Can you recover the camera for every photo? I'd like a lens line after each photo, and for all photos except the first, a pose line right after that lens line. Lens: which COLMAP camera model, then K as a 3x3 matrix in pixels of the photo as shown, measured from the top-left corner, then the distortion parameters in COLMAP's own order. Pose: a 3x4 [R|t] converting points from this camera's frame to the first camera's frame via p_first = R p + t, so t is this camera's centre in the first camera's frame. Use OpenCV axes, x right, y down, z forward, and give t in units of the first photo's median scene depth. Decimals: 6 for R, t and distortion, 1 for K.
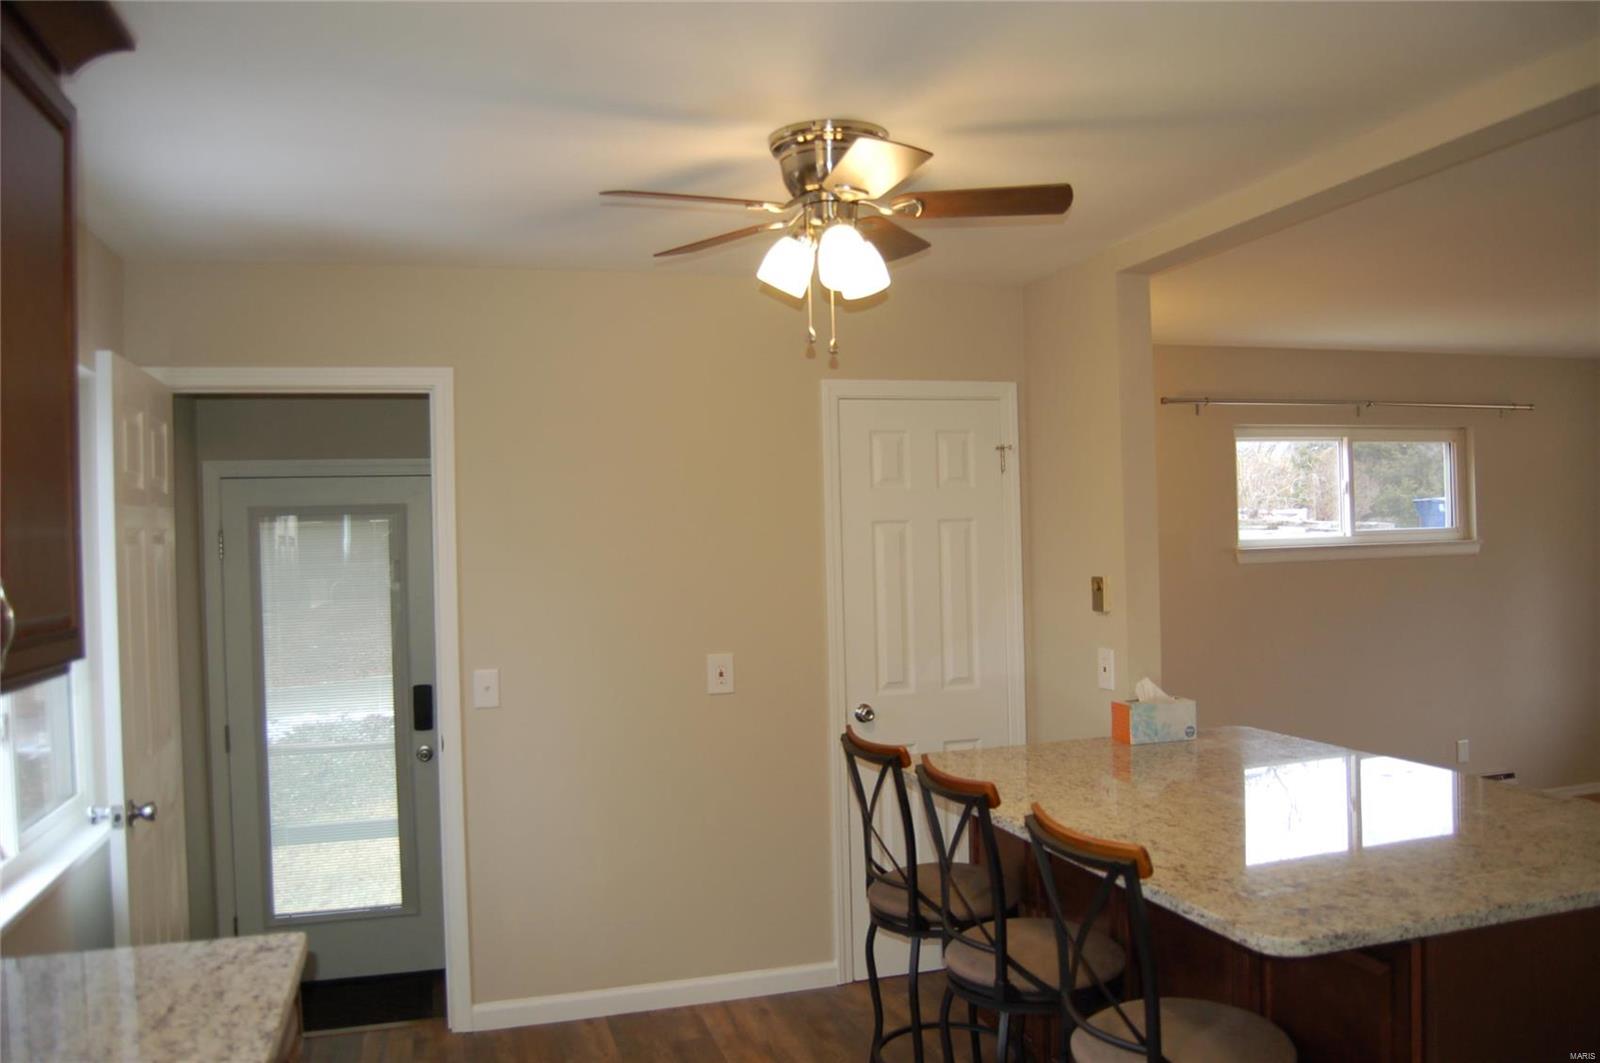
lens RADIAL K [[1251.7, 0, 804.5], [0, 1251.7, 538.2], [0, 0, 1]] dist [-0.094210, 0.032861]
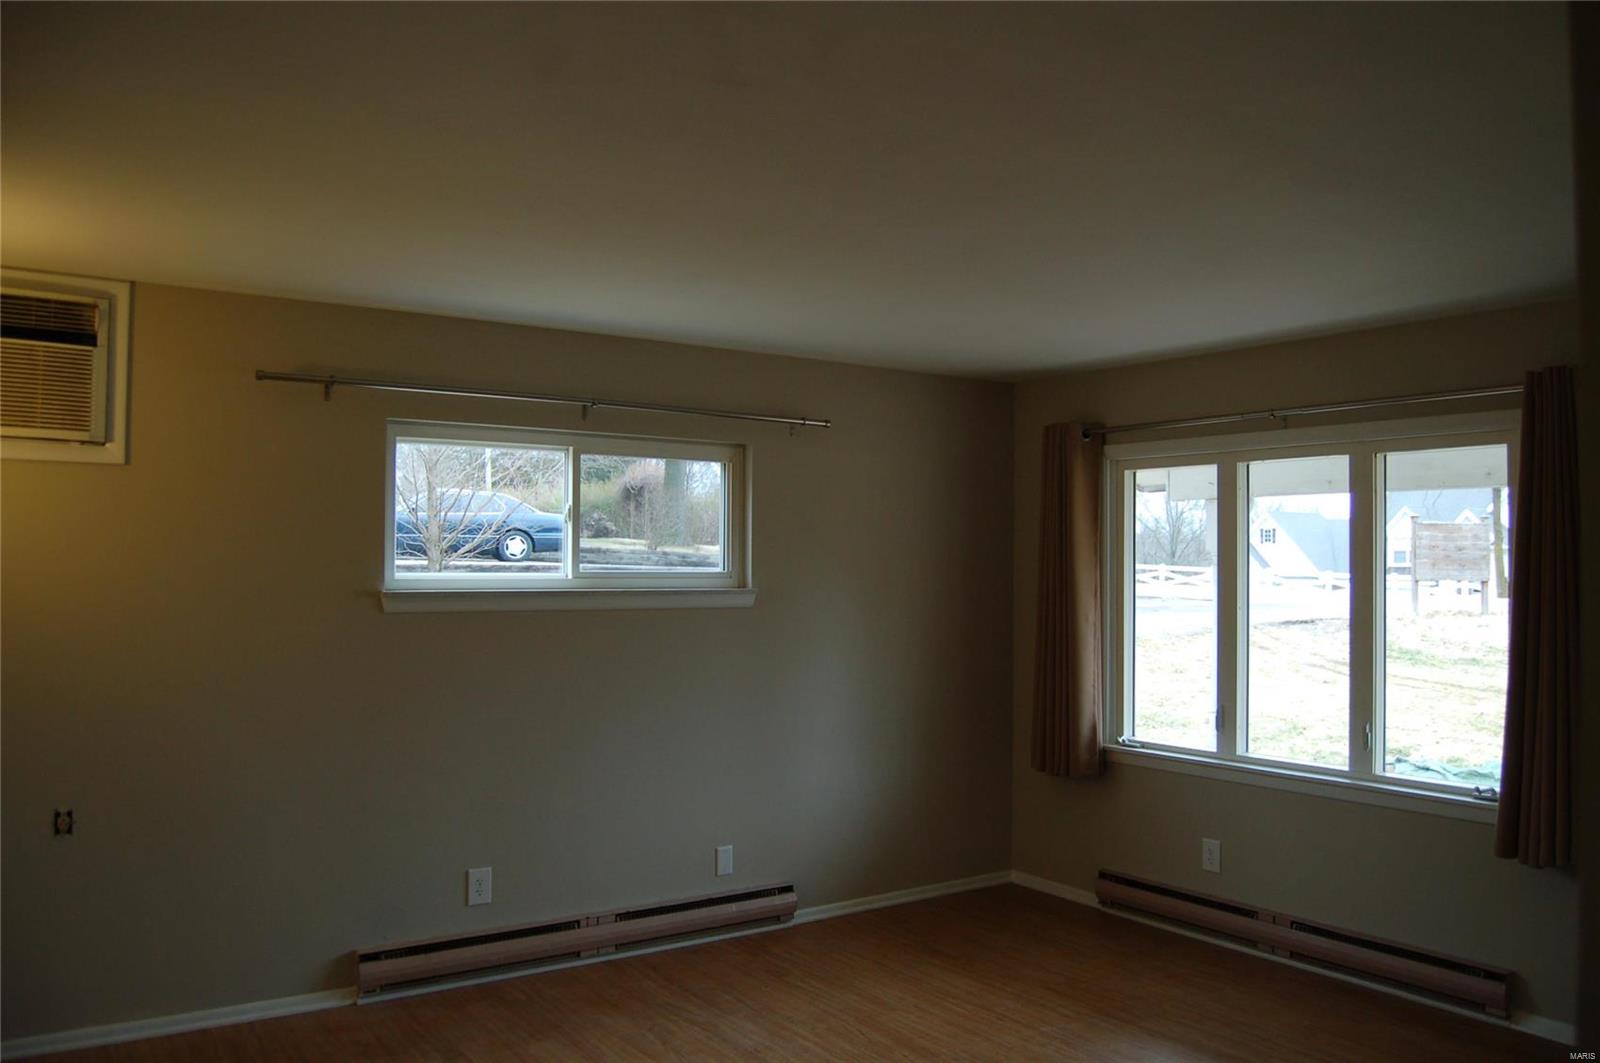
lens RADIAL K [[1251.7, 0, 804.5], [0, 1251.7, 538.2], [0, 0, 1]] dist [-0.094210, 0.032861]
pose [[0.950159, 0.040726, 0.309093, 0.493463], [-0.033093, 0.999005, -0.029899, -0.011999], [-0.310003, 0.018180, 0.950562, 0.335145]]
